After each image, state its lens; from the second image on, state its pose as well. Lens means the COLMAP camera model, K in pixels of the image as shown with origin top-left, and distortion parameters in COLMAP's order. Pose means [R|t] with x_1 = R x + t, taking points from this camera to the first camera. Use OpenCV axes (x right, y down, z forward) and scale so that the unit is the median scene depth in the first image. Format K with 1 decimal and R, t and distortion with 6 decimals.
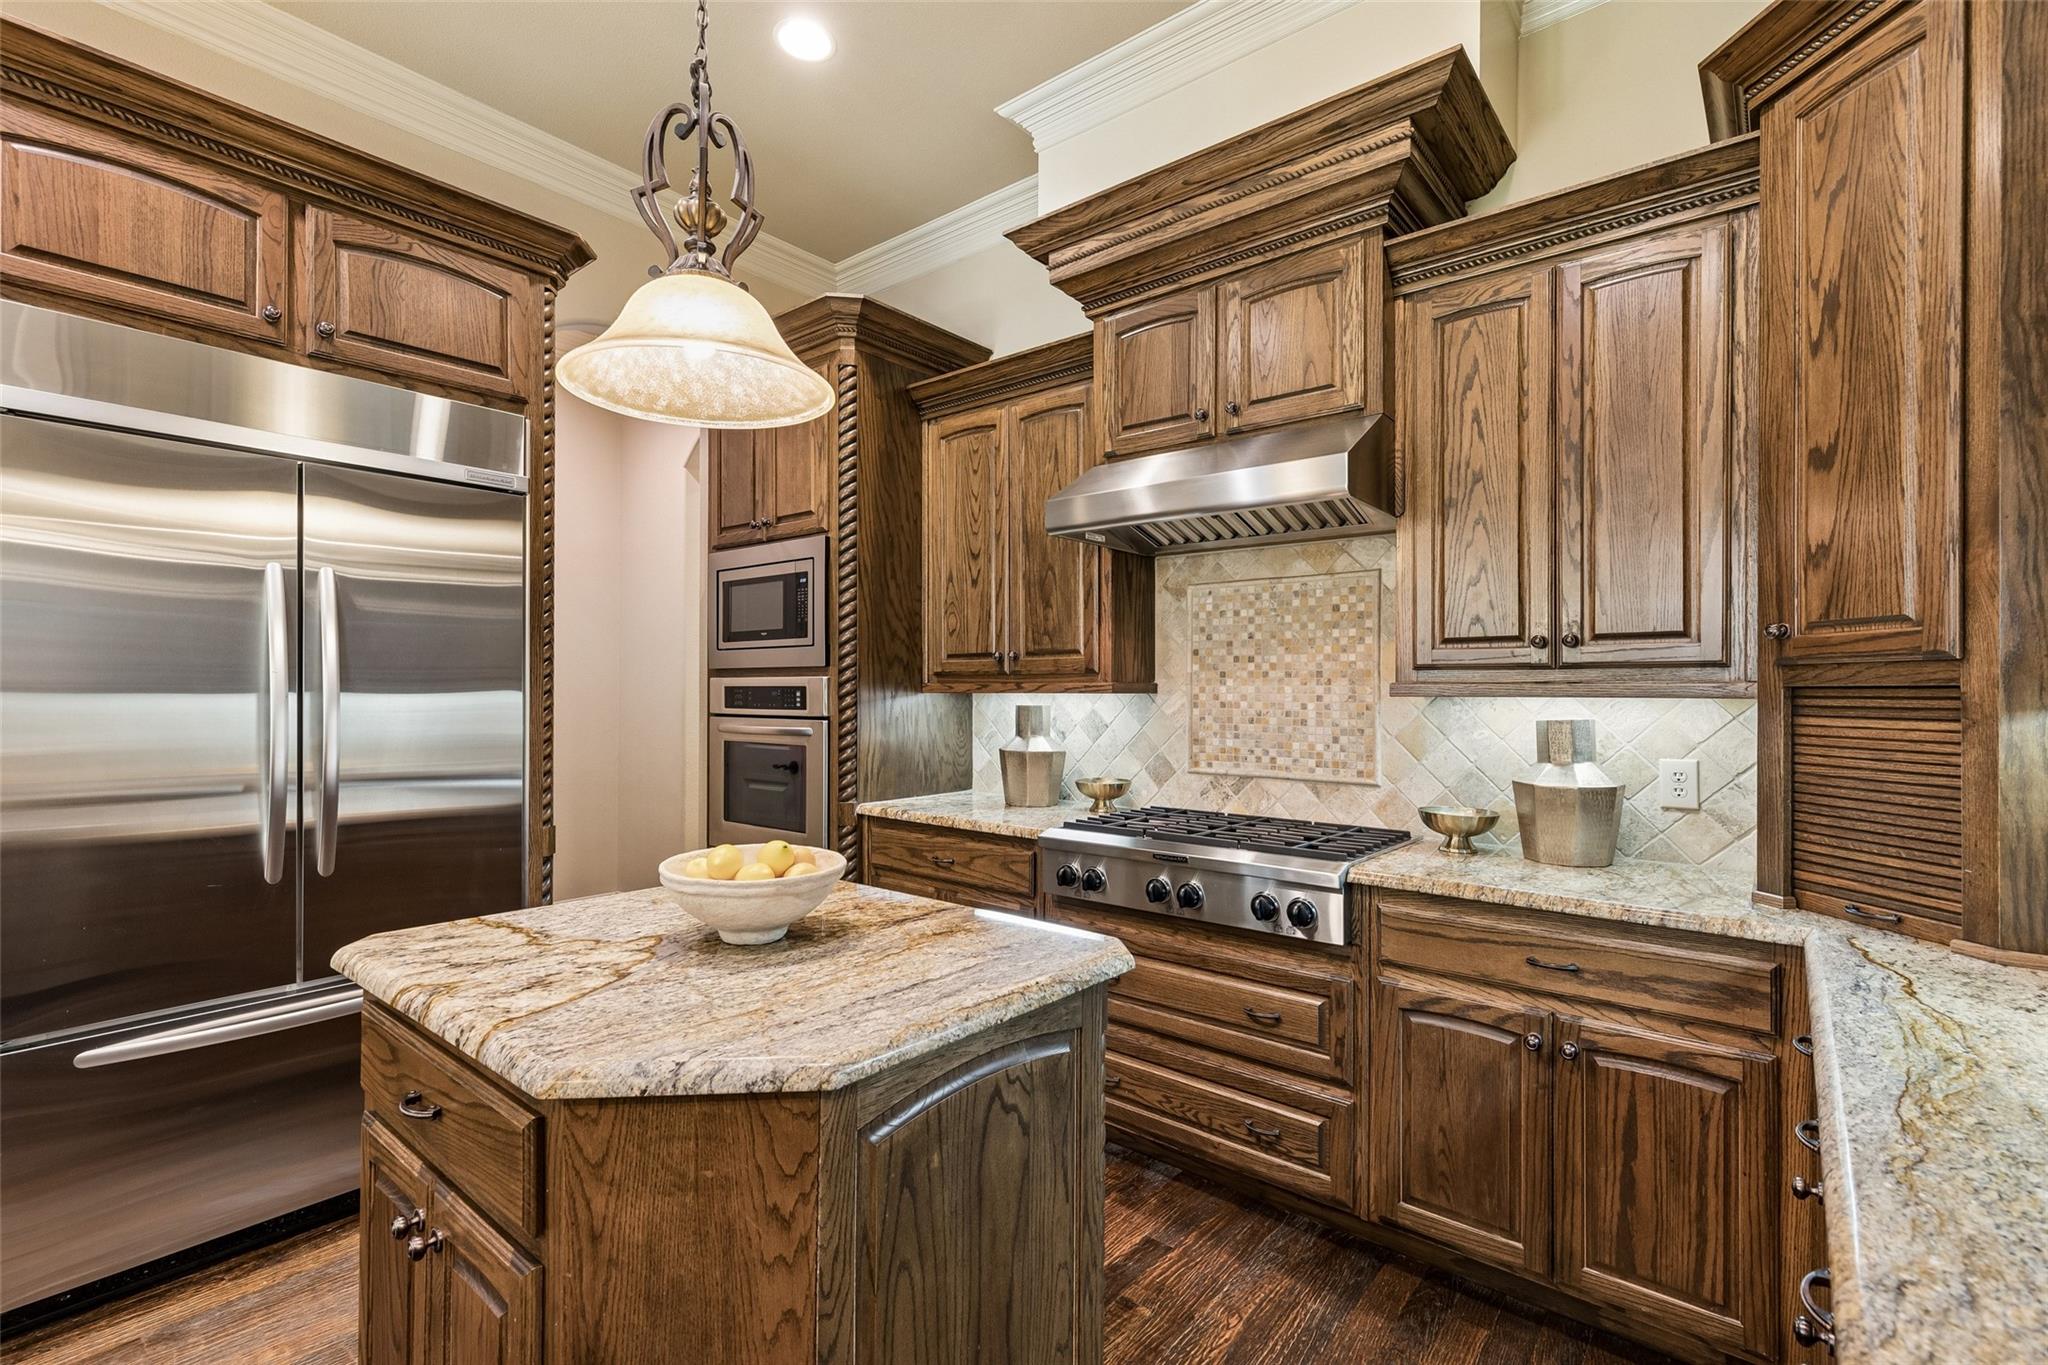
lens RADIAL K [[920.4, 0, 1019.9], [0, 920.4, 685.5], [0, 0, 1]] dist [0.006604, -0.000238]
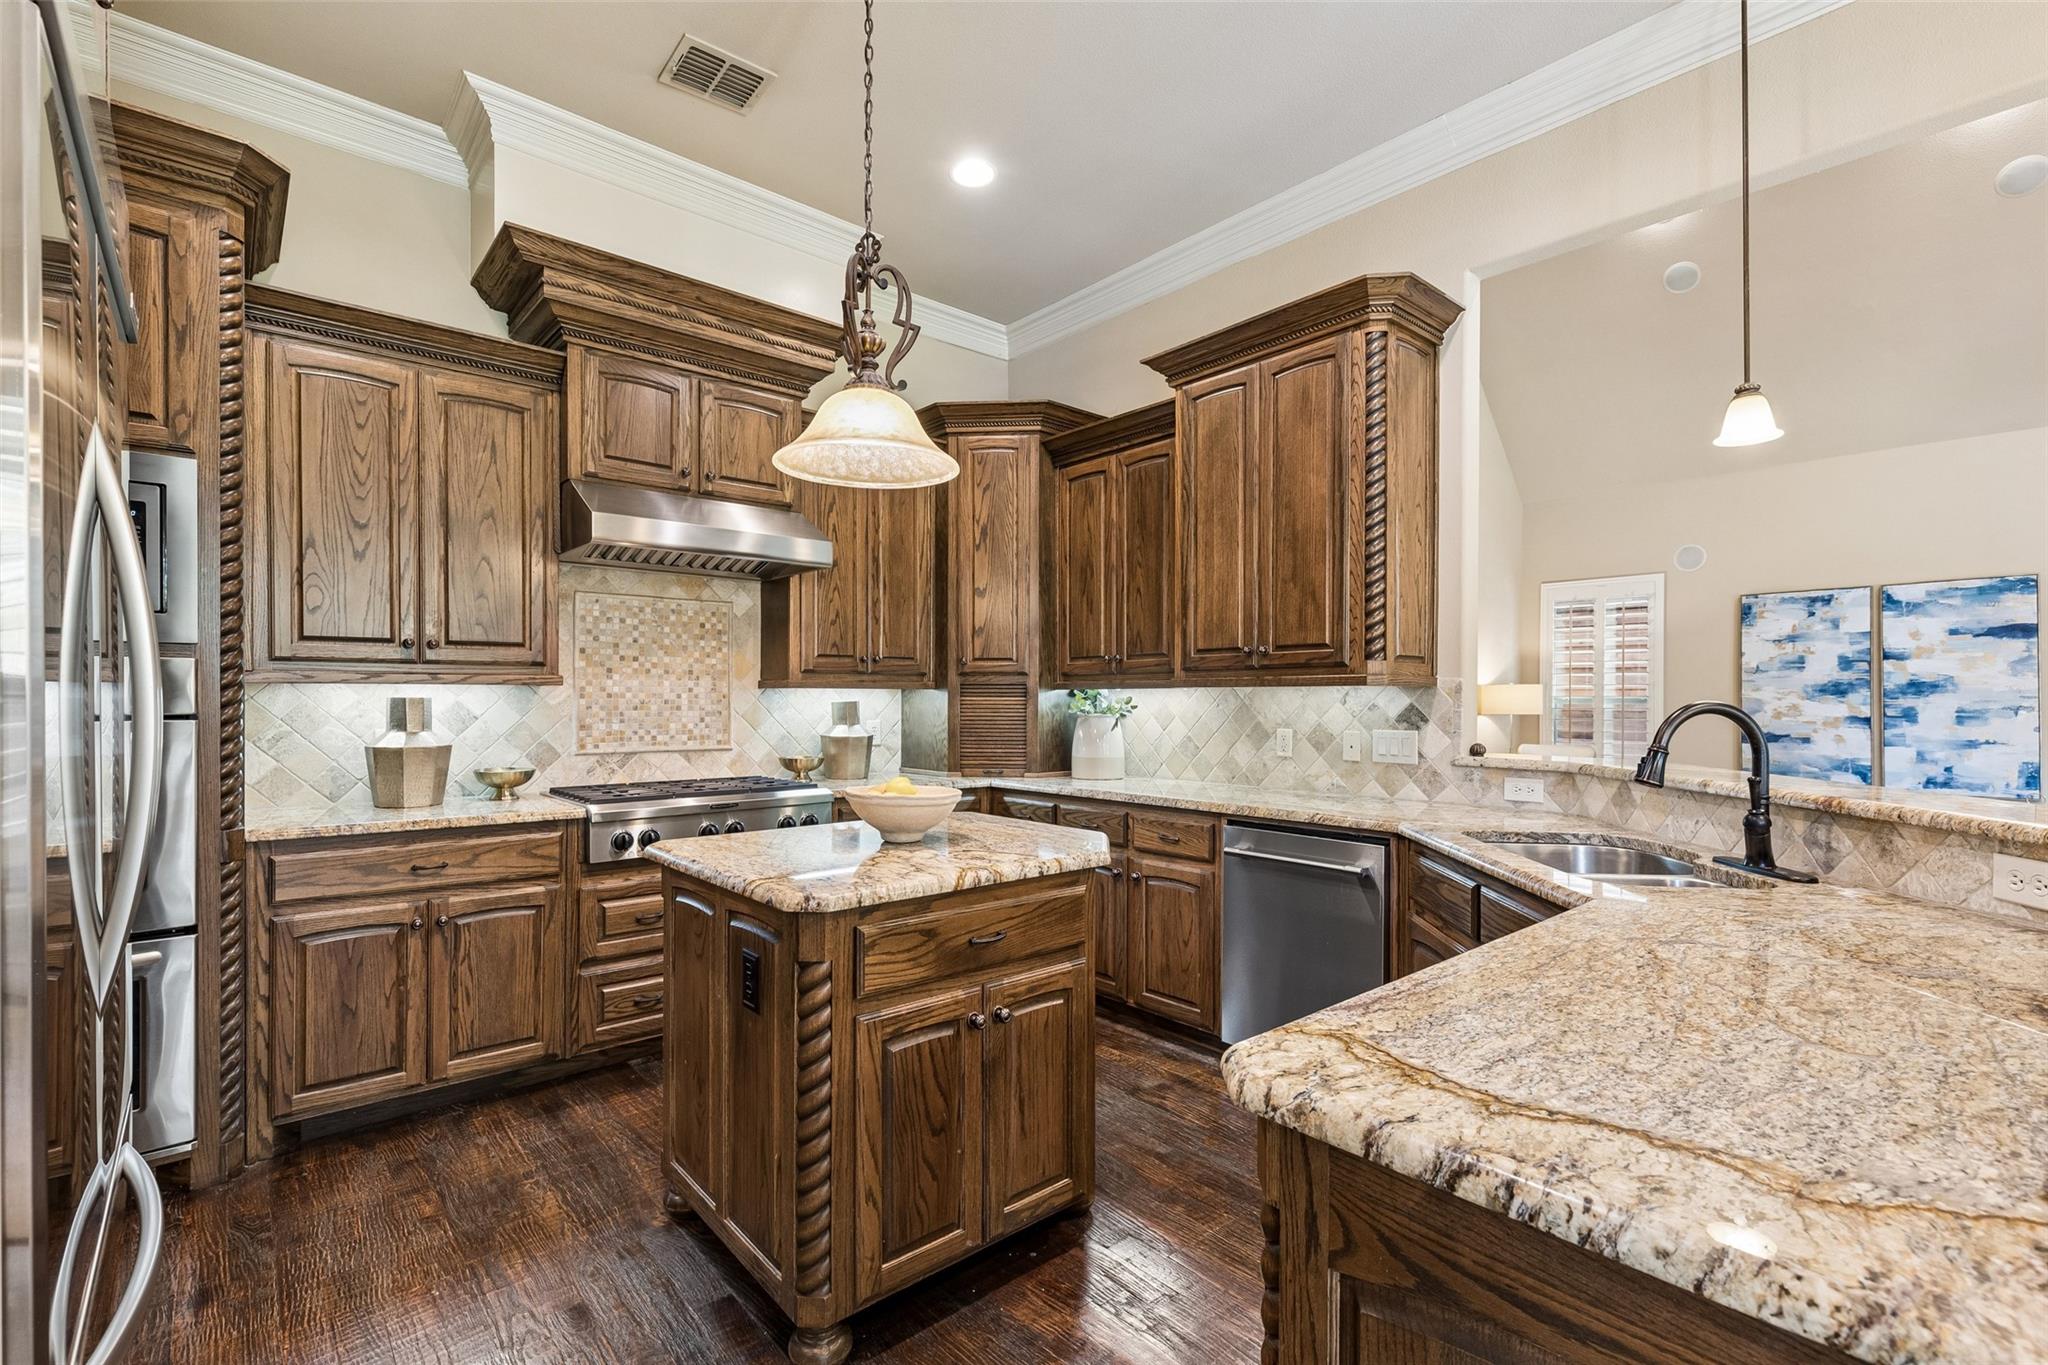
lens RADIAL K [[920.4, 0, 1018.6], [0, 920.4, 696.1], [0, 0, 1]] dist [0.006604, -0.000238]
pose [[0.161393, -0.001517, 0.986889, -0.910995], [-0.005575, 0.999981, 0.002449, 0.016352], [-0.986874, -0.005897, 0.161382, 0.287157]]
